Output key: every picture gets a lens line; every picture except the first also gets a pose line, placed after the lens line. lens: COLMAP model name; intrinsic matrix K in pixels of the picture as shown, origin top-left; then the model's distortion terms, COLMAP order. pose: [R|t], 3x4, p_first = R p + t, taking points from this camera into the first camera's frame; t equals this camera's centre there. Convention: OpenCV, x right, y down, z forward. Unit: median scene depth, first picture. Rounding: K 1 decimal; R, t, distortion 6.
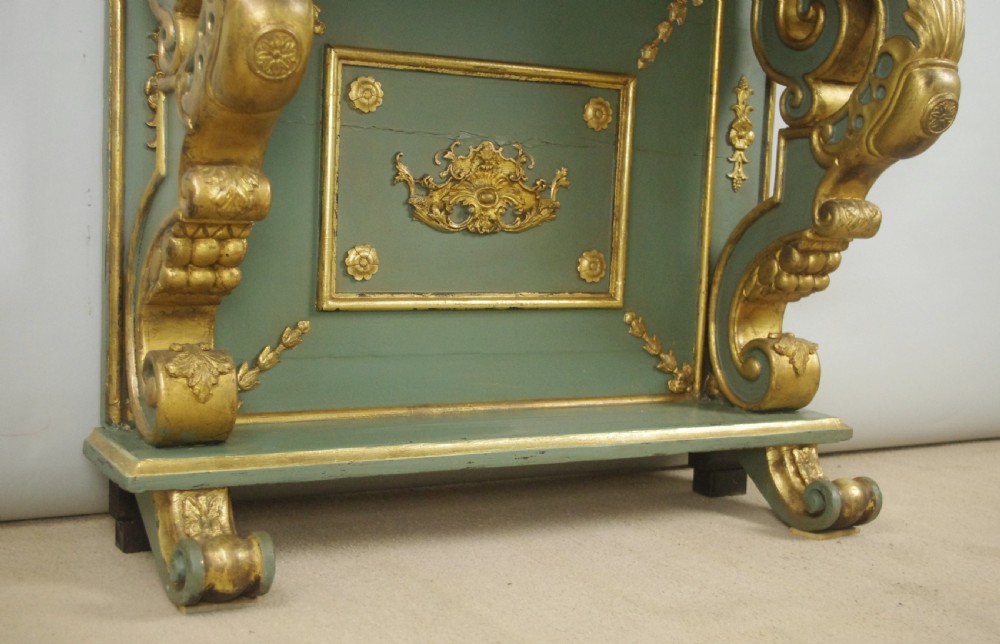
lens RADIAL K [[1322.1, 0, 504.2], [0, 1322.1, 331.3], [0, 0, 1]] dist [-0.014715, 0.000000]
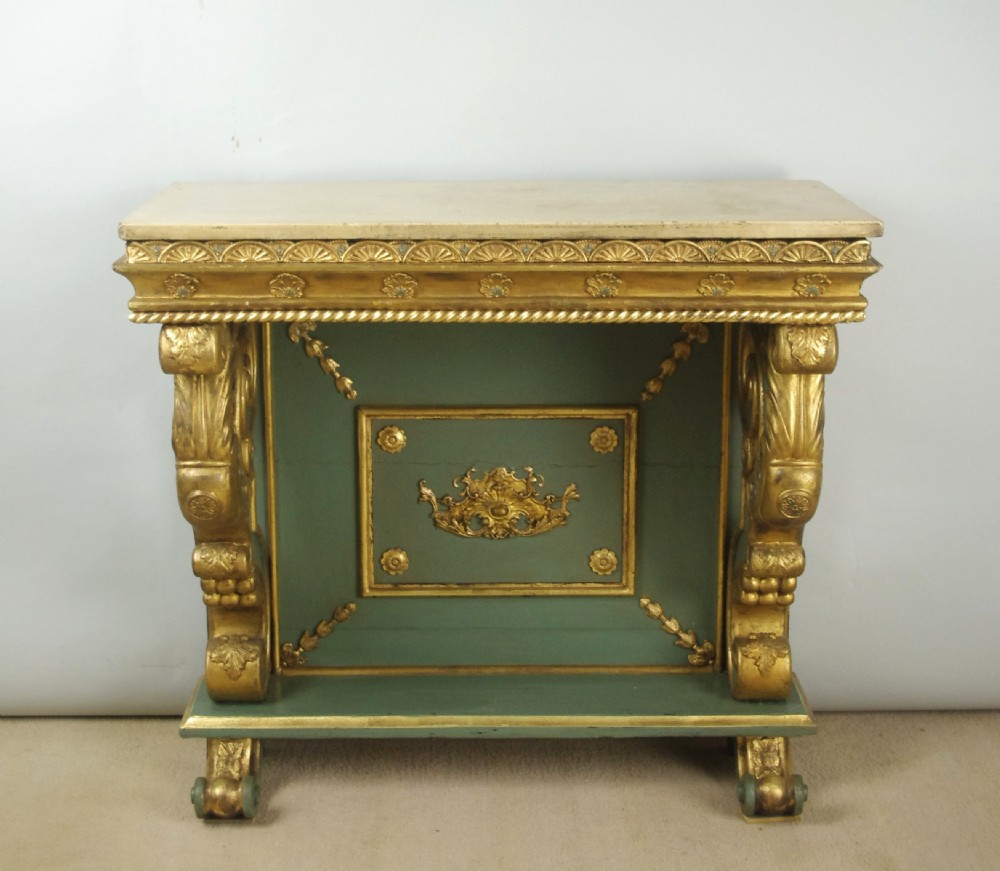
lens RADIAL K [[1857.5, 0, 507.2], [0, 1857.5, 346.6], [0, 0, 1]] dist [-0.025685, 0.000000]
pose [[0.874445, 0.060695, -0.481314, 0.836228], [-0.013376, 0.994782, 0.101144, -0.437516], [0.484941, -0.082007, 0.870693, -0.518046]]
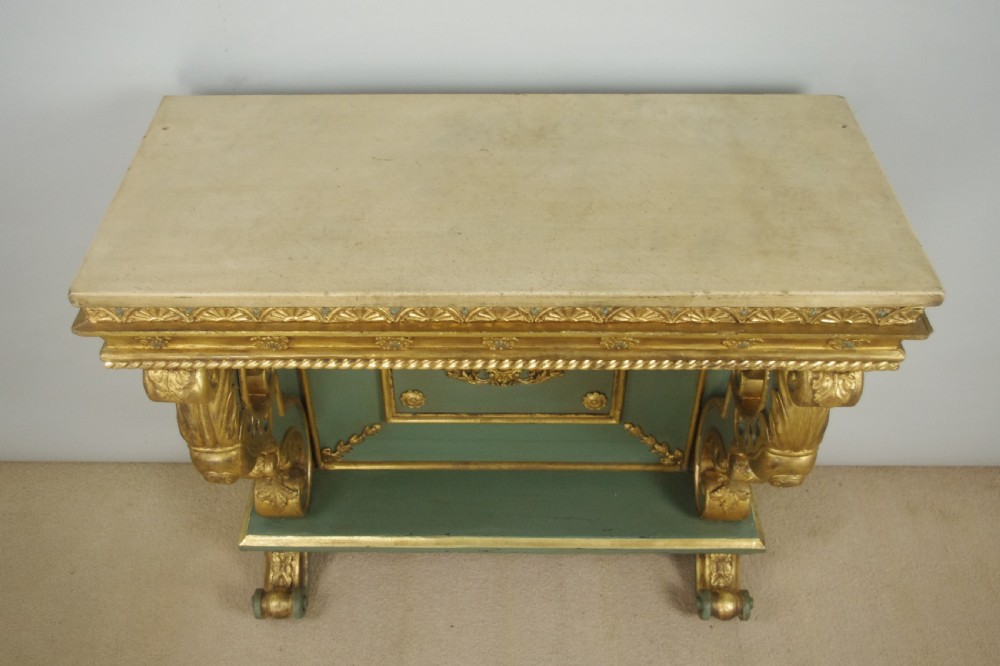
lens RADIAL K [[1030.9, 0, 497.6], [0, 1030.9, 344.0], [0, 0, 1]] dist [-0.039871, 0.000000]
pose [[0.866548, 0.304686, -0.395298, 0.407826], [-0.015910, 0.808494, 0.588290, -0.769958], [0.498840, -0.503492, 0.705446, 0.240975]]
